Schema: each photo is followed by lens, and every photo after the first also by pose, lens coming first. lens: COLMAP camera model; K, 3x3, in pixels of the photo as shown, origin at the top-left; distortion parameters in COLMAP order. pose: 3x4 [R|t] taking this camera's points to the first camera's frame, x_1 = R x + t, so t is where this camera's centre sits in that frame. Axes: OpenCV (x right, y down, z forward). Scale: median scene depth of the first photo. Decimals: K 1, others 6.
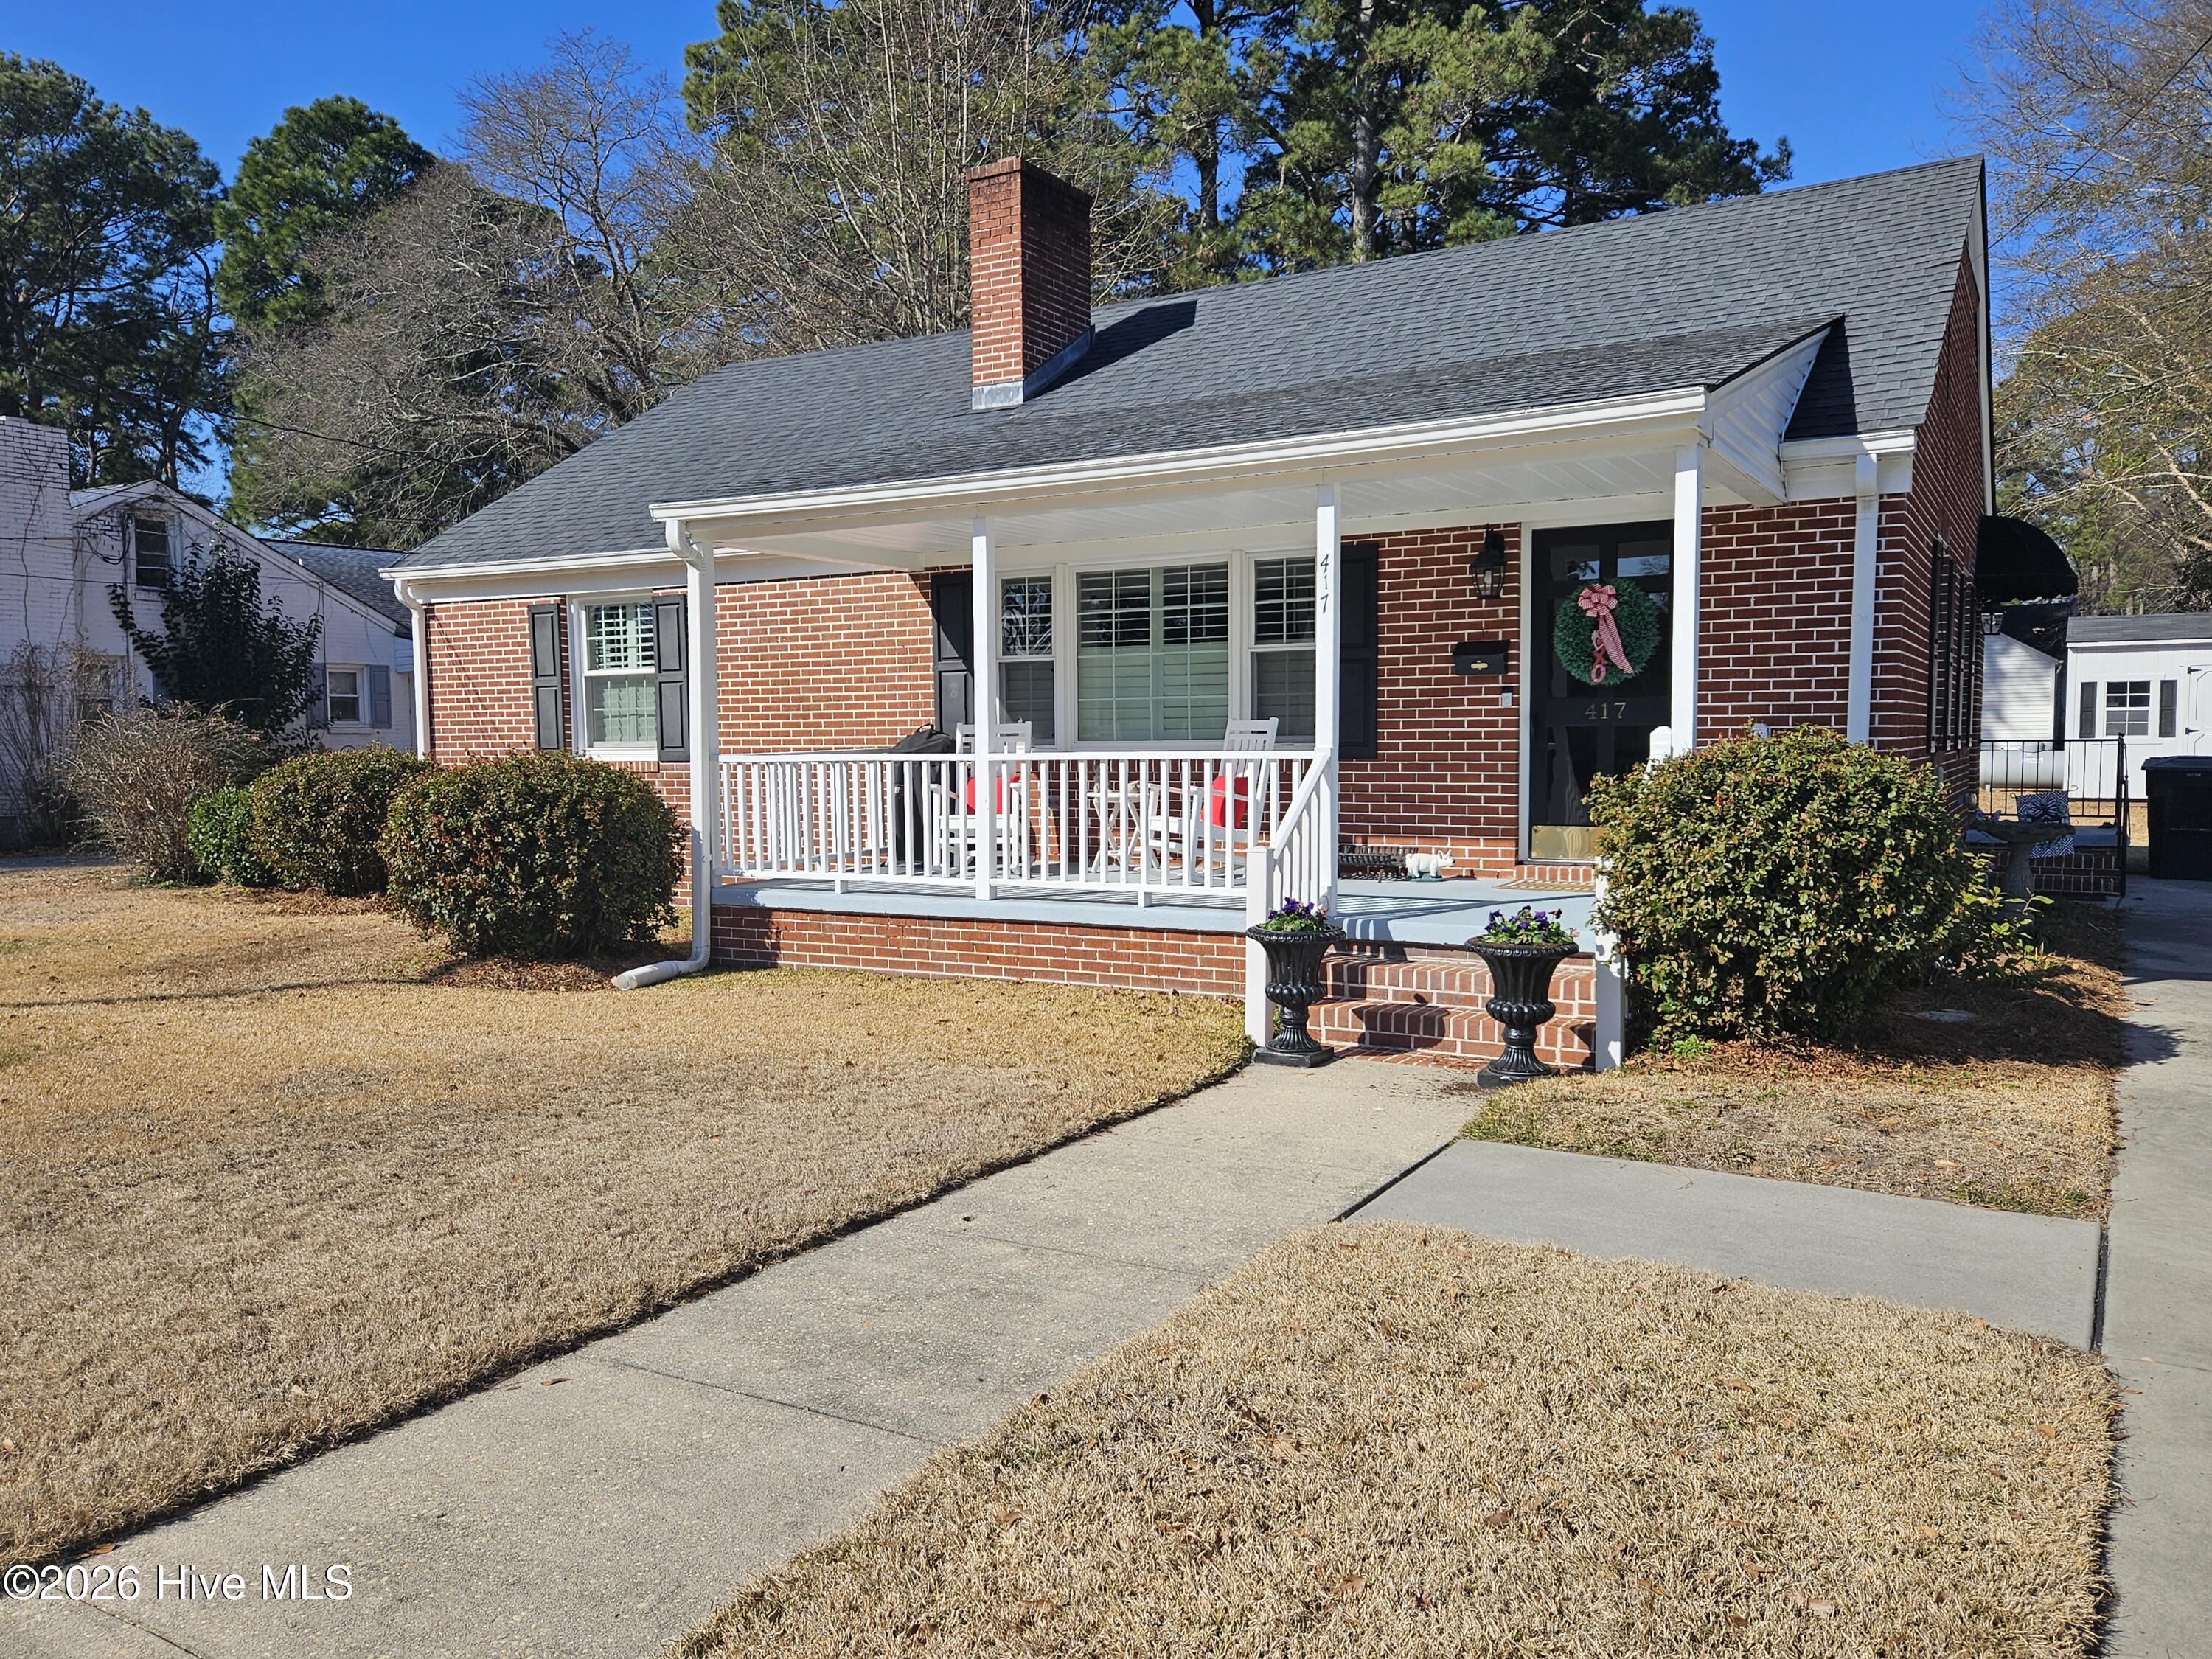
lens RADIAL K [[1488.3, 0, 1077.2], [0, 1488.3, 835.7], [0, 0, 1]] dist [0.073147, -0.055296]
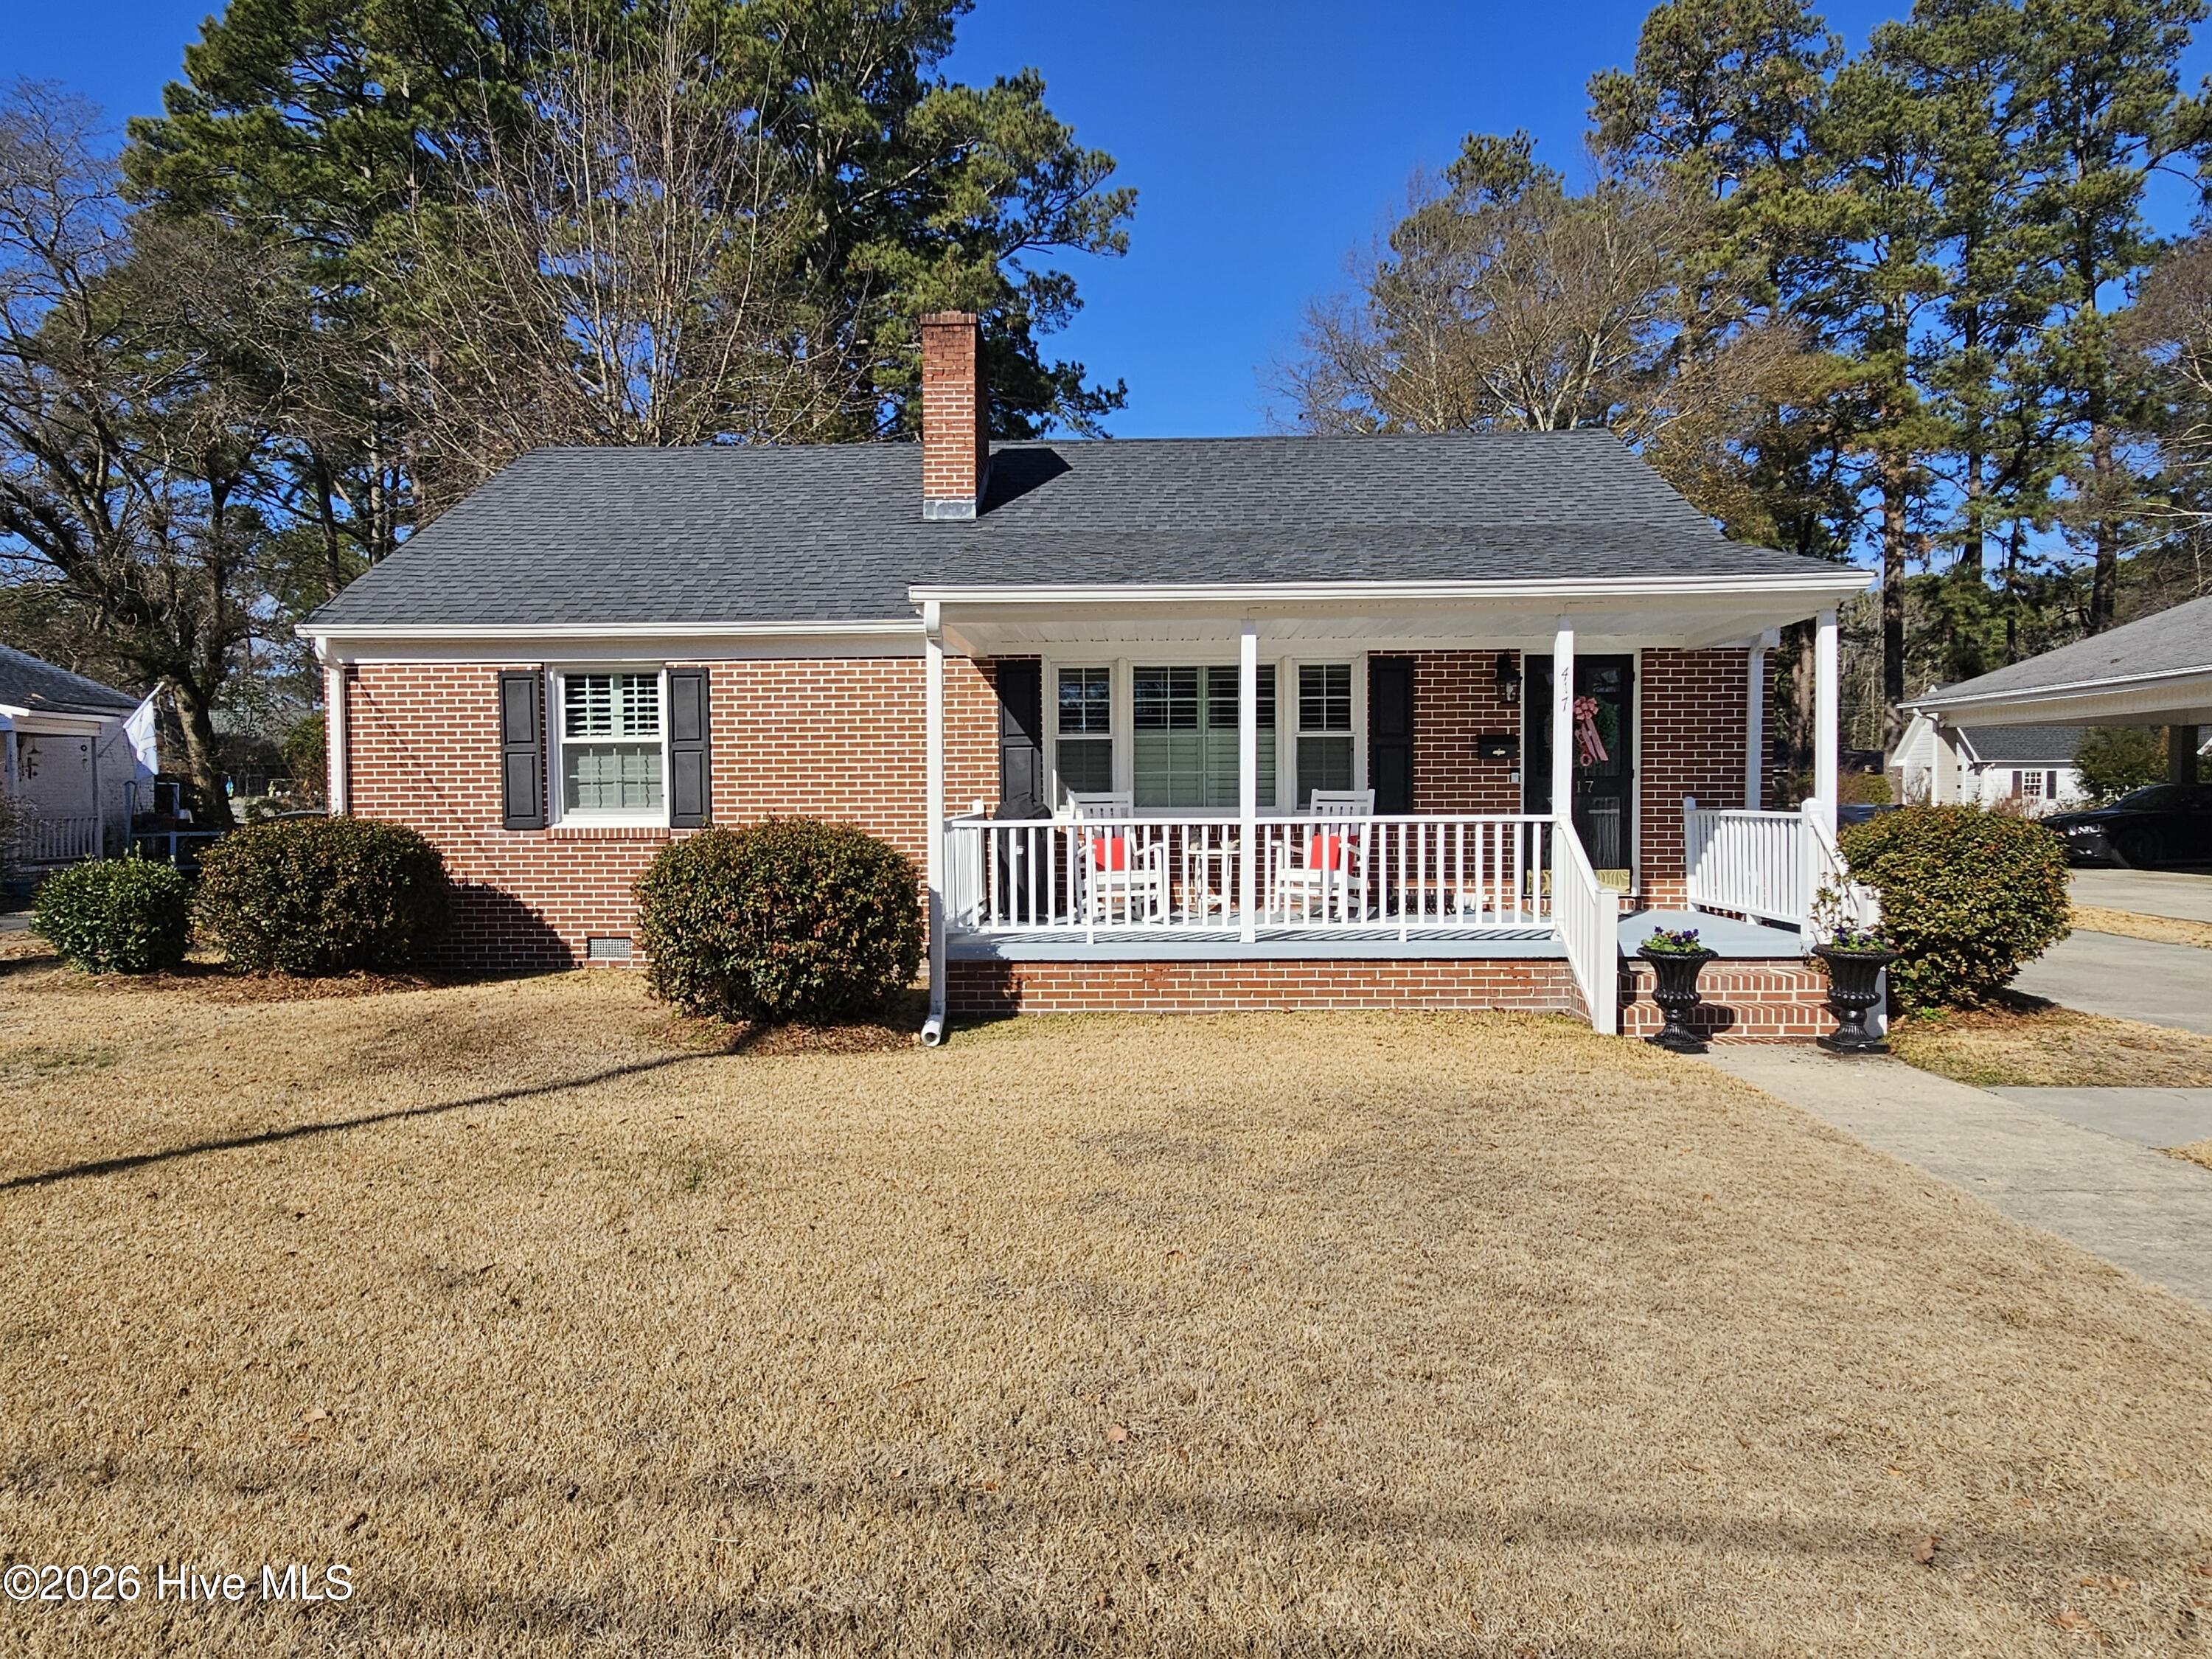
lens RADIAL K [[1224.6, 0, 1106.0], [0, 1224.6, 829.5], [0, 0, 1]] dist [0.002431, -0.000715]
pose [[0.899193, -0.007197, 0.437493, -0.481795], [0.027283, 0.998841, -0.039643, -0.008829], [-0.436701, 0.047583, 0.898348, 0.149293]]
